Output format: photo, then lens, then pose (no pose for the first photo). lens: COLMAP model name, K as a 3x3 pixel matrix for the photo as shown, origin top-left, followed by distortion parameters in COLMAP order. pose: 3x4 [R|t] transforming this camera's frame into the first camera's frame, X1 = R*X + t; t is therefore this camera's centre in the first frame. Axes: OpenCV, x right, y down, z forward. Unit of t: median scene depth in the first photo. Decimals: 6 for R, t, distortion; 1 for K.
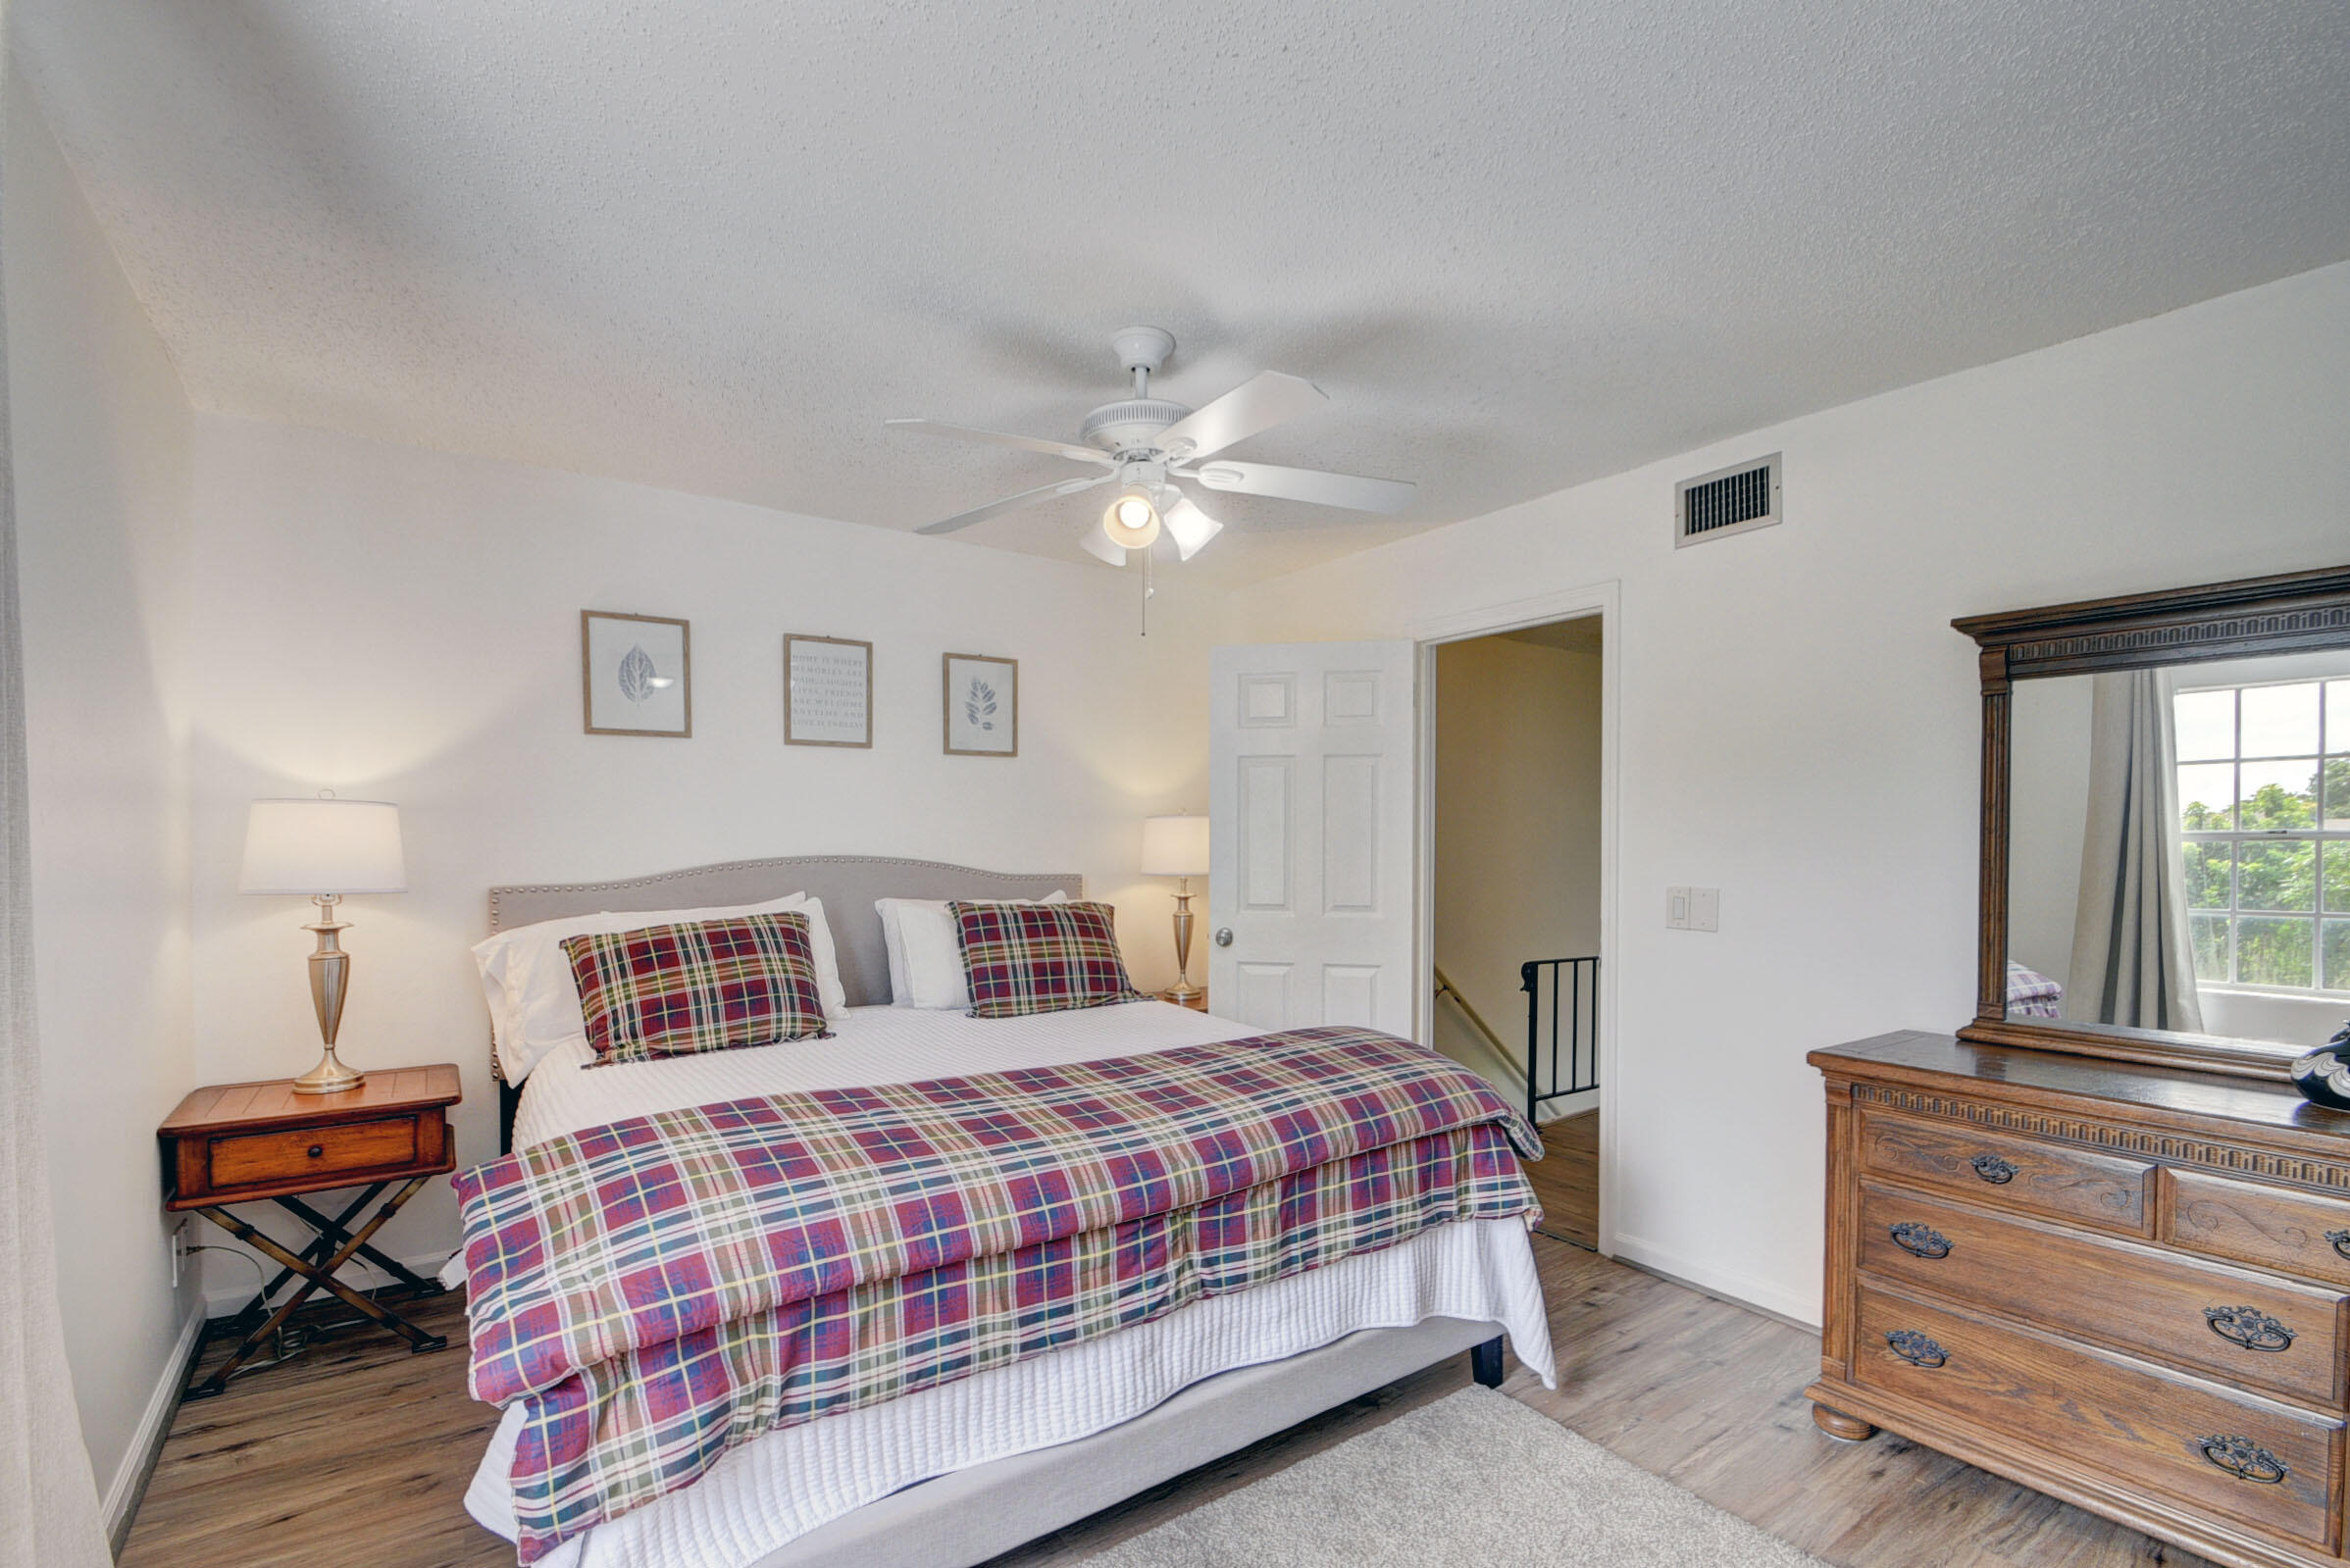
lens RADIAL K [[1046.2, 0, 1167.7], [0, 1046.2, 844.8], [0, 0, 1]] dist [0.006316, -0.008864]
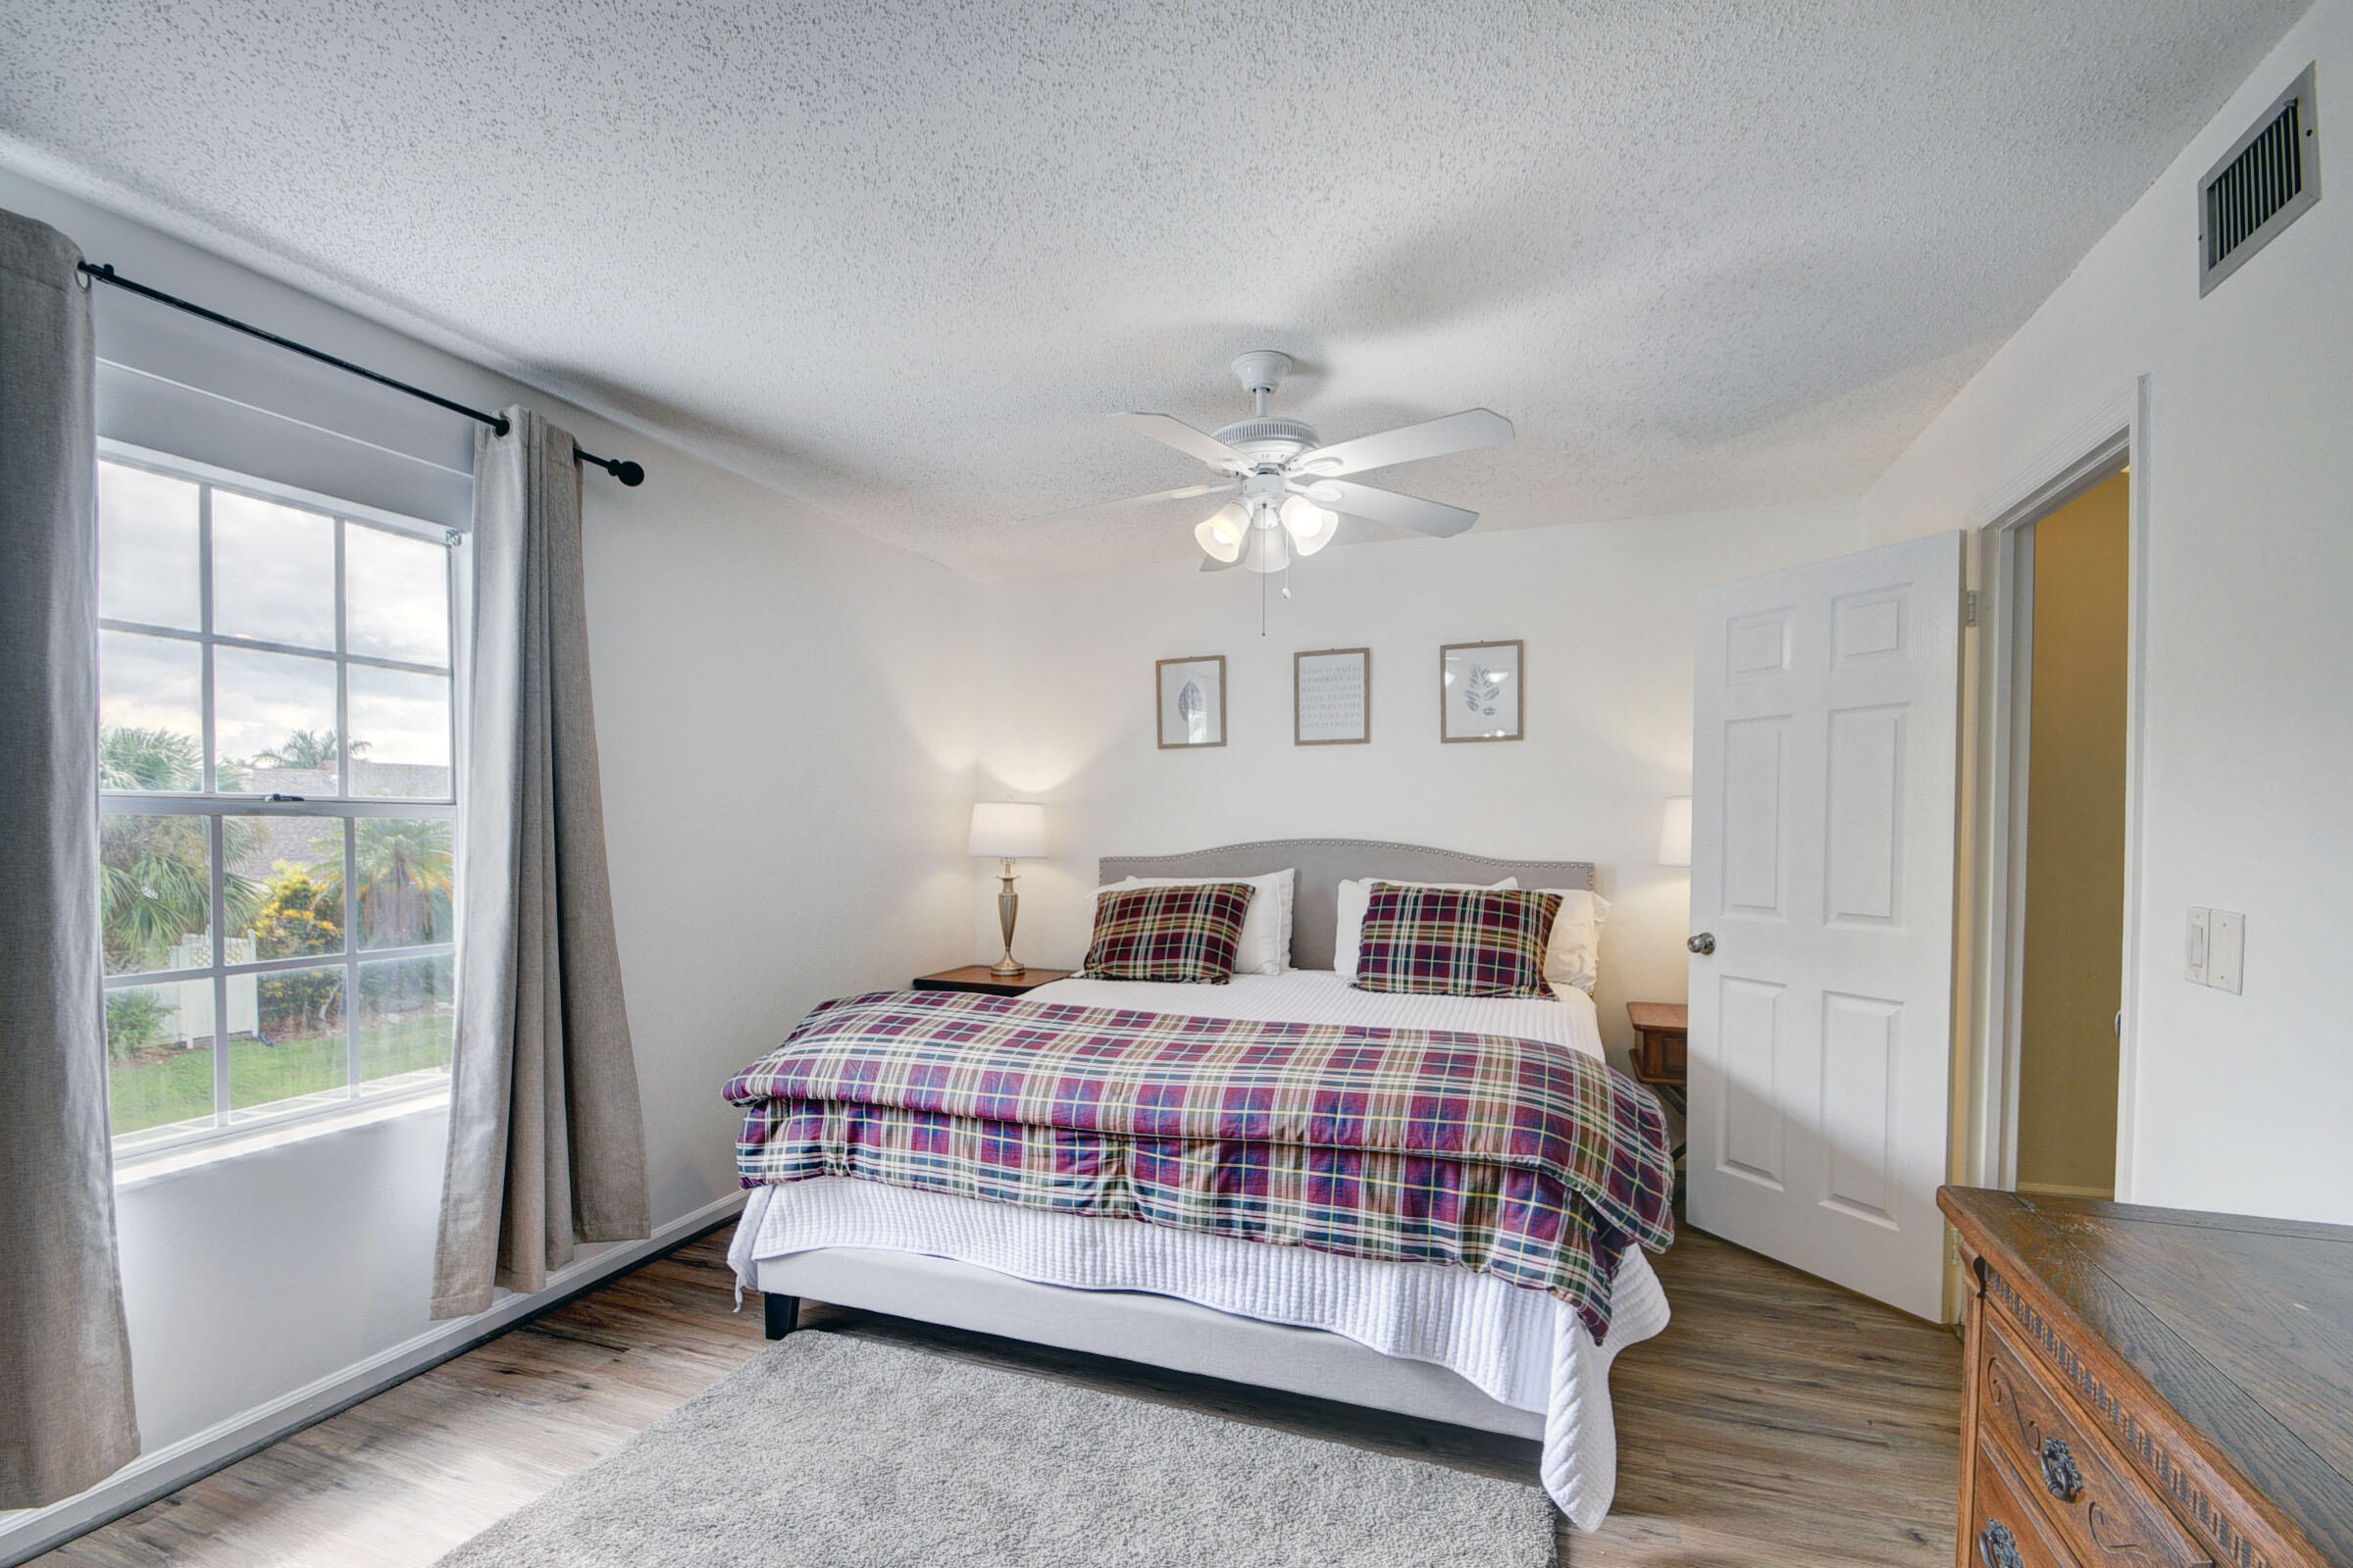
lens RADIAL K [[1042.7, 0, 1161.9], [0, 1042.7, 849.9], [0, 0, 1]] dist [-0.002714, 0.000010]
pose [[0.557896, 0.017705, -0.829722, 0.916860], [-0.003830, 0.999817, 0.018759, 0.002548], [0.829902, -0.007288, 0.557861, 0.350810]]
